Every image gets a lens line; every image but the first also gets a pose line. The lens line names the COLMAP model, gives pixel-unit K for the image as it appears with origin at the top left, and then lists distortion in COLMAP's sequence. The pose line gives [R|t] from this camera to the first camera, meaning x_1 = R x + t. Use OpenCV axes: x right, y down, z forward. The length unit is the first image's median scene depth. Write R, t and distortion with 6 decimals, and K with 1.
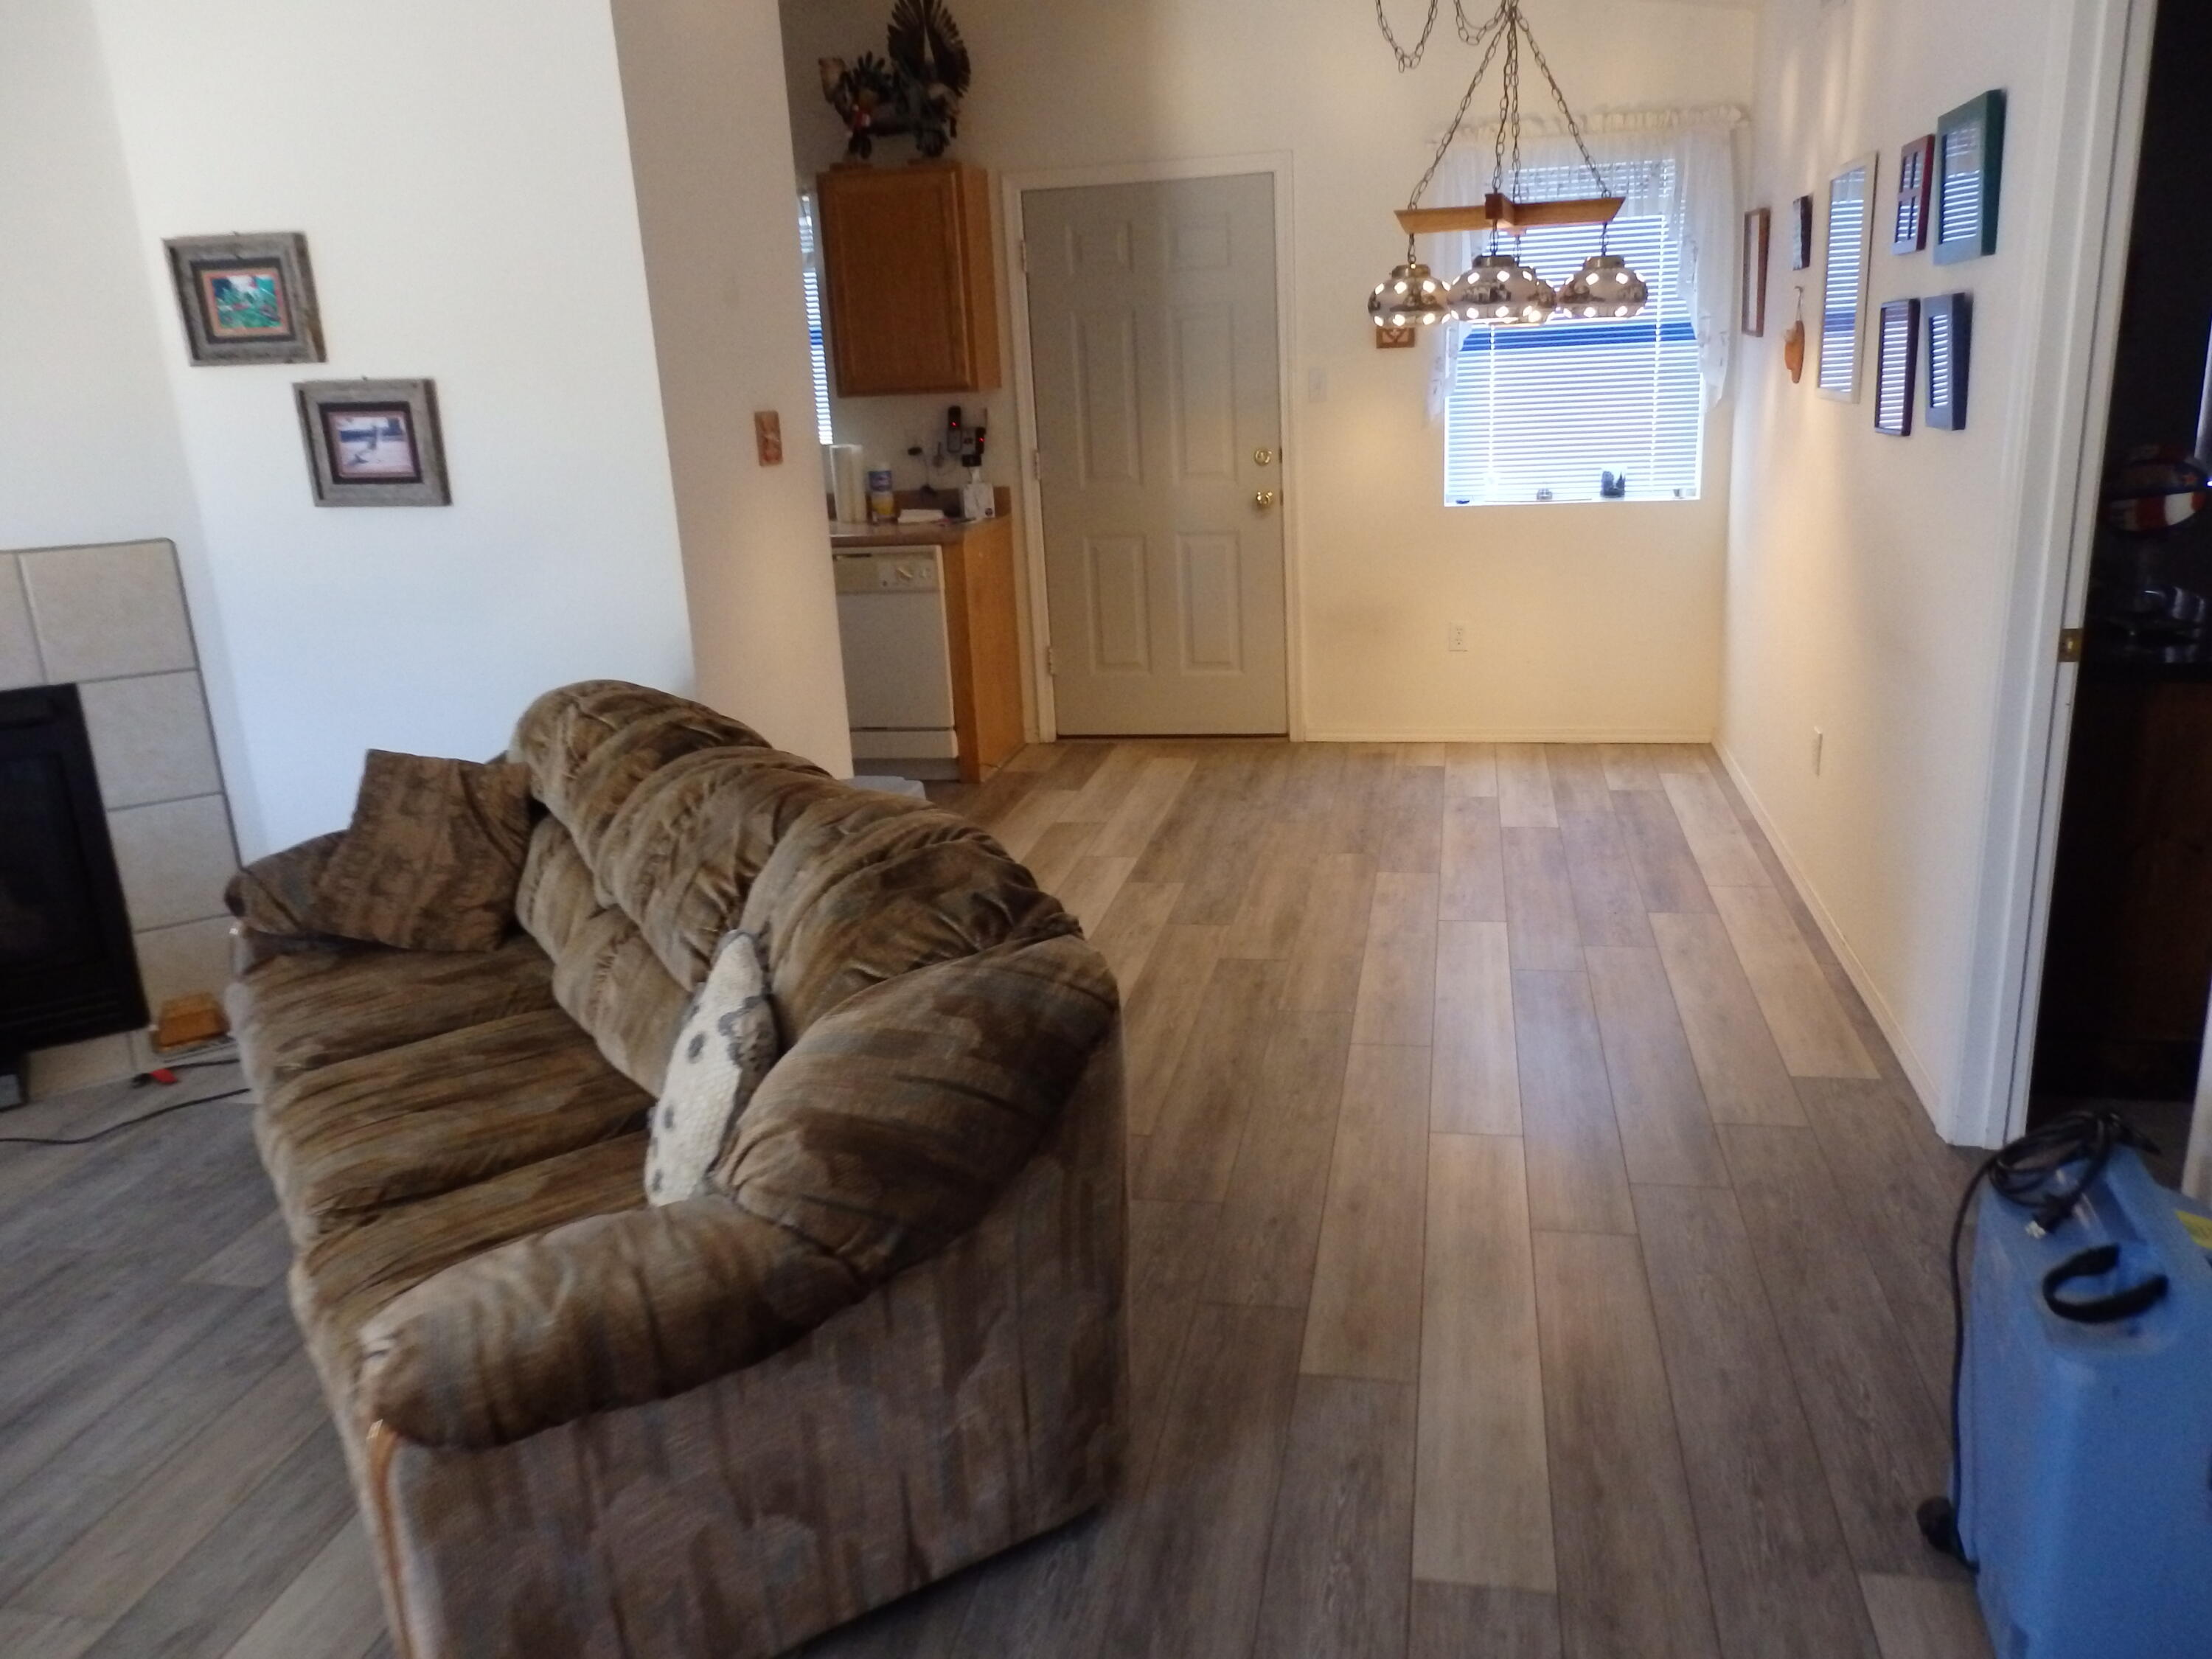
lens RADIAL K [[1667.0, 0, 1106.0], [0, 1667.0, 829.5], [0, 0, 1]] dist [0.000086, 0.005848]
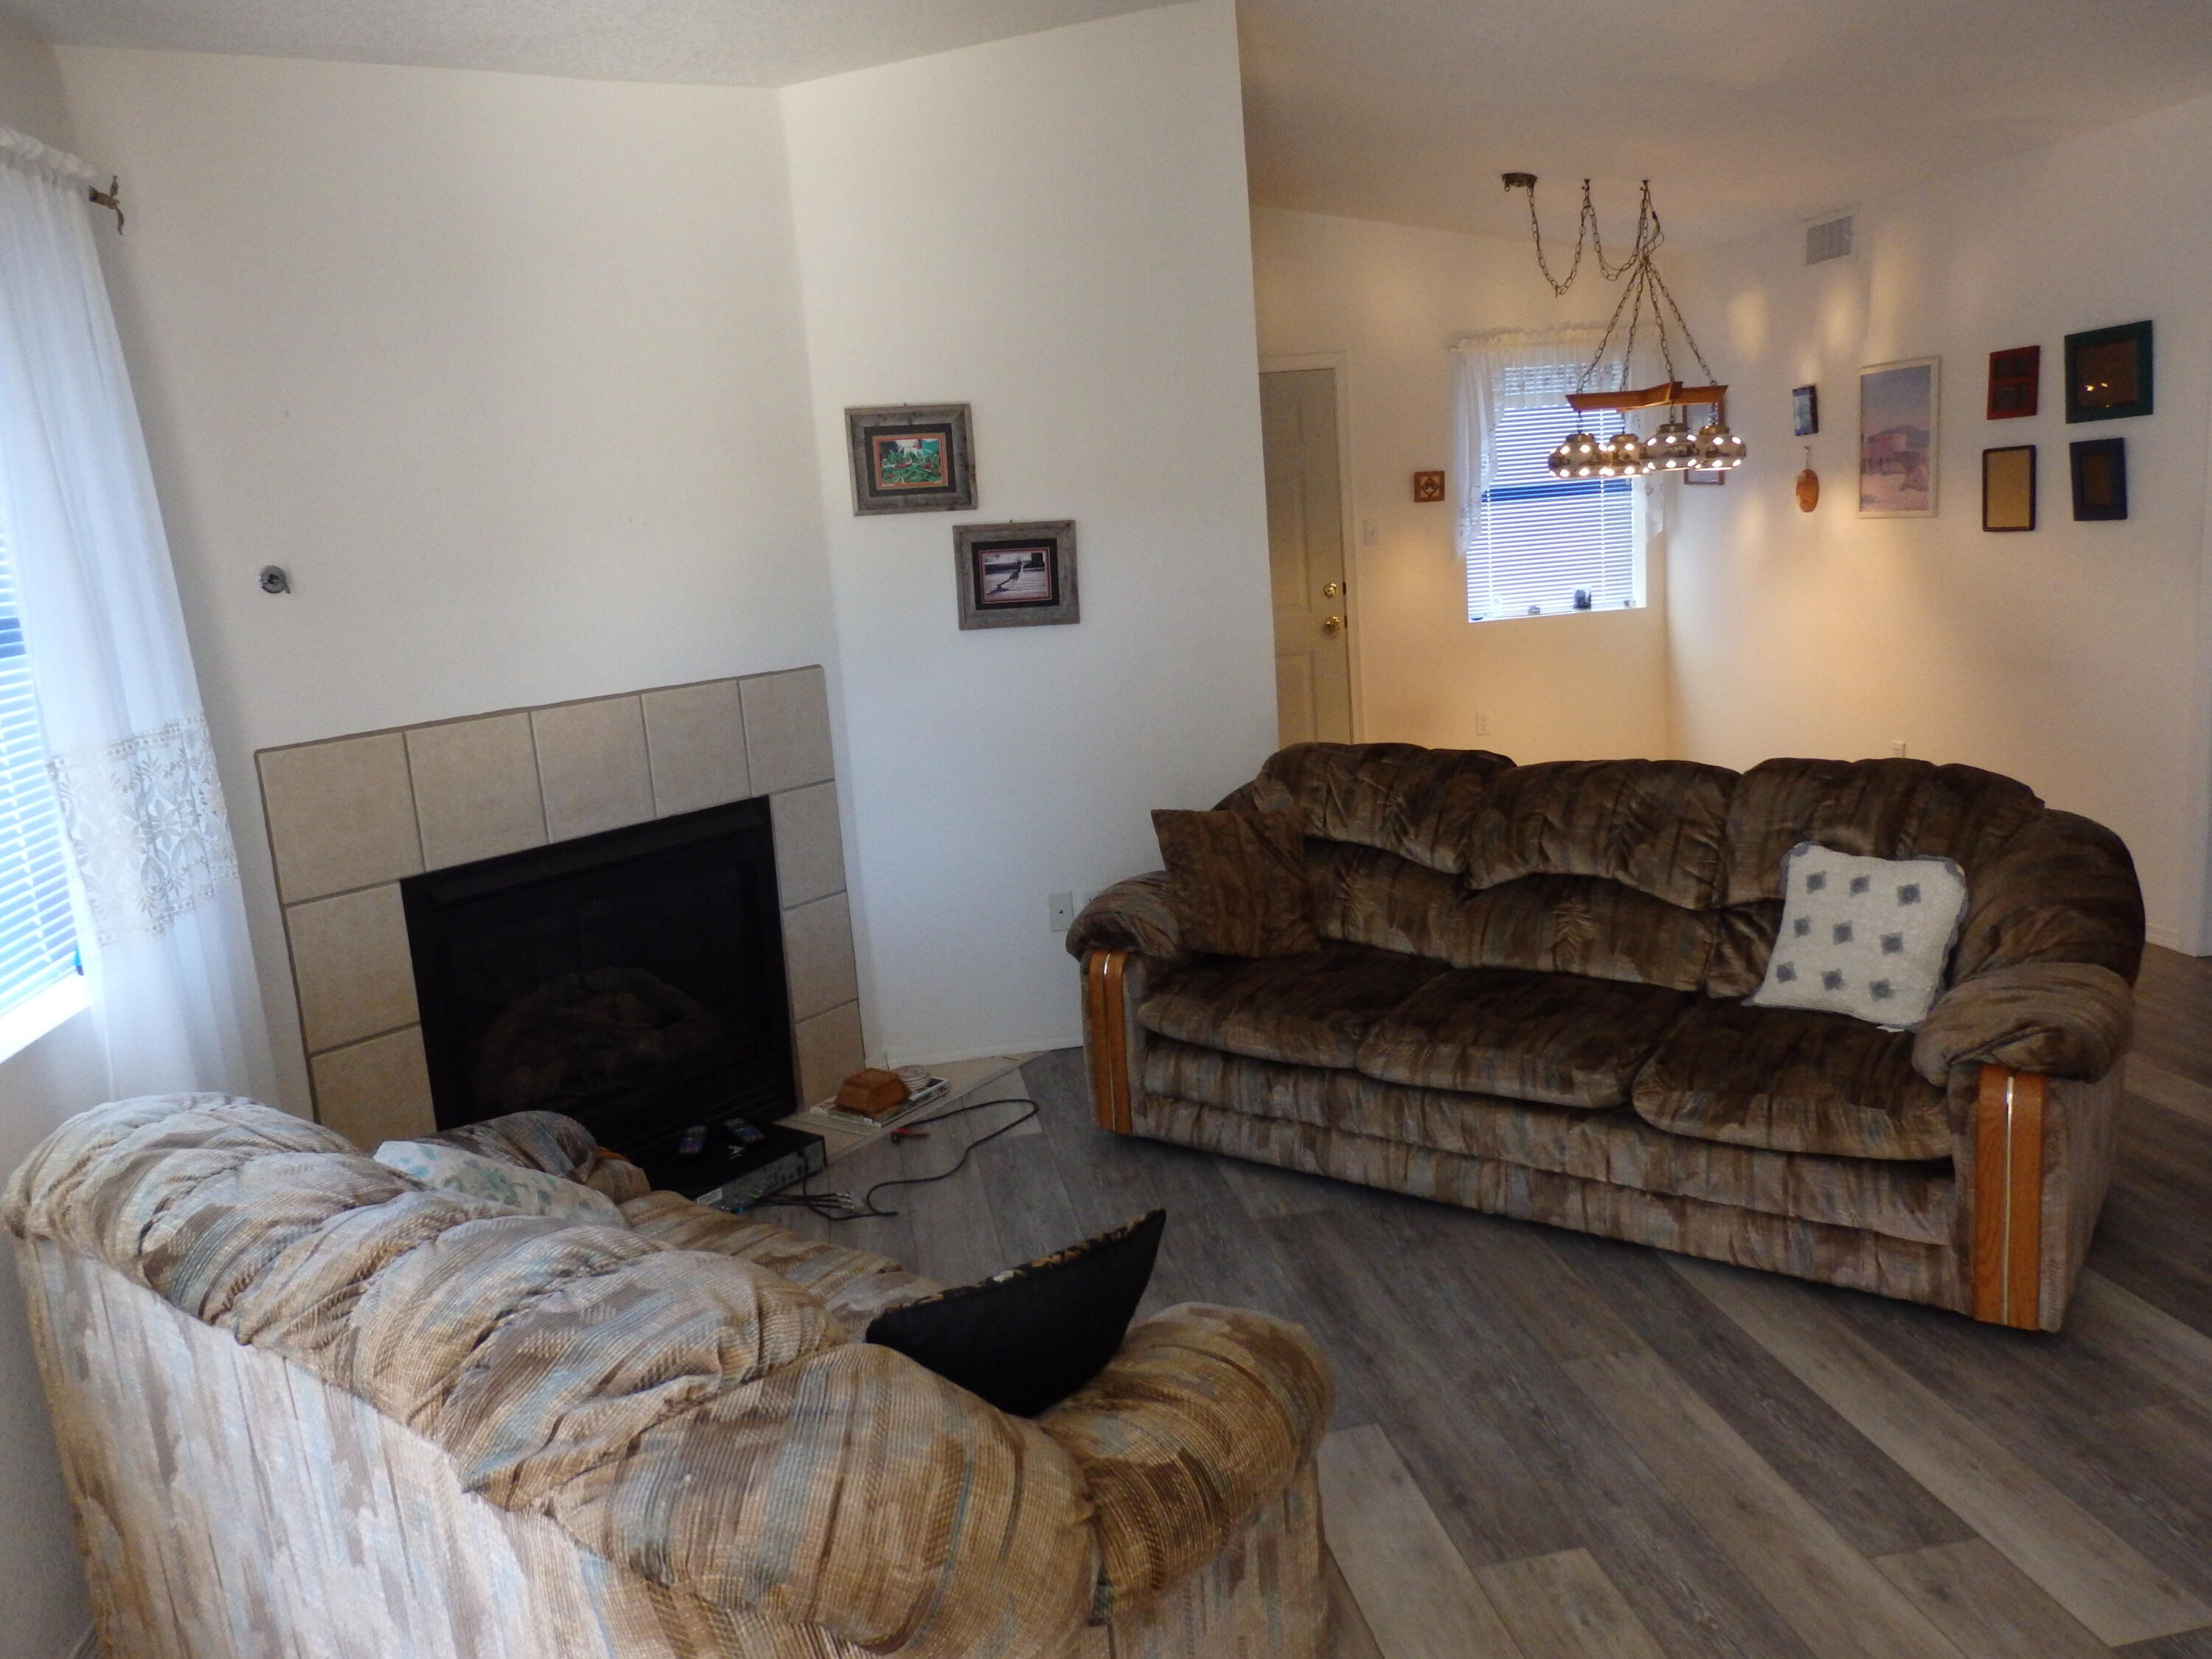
lens RADIAL K [[1629.0, 0, 1106.0], [0, 1629.0, 829.5], [0, 0, 1]] dist [-0.003311, 0.001974]
pose [[0.933143, -0.087815, 0.348616, -0.804382], [0.124868, 0.988505, -0.085234, 0.057431], [-0.337124, 0.123067, 0.933382, -0.091154]]
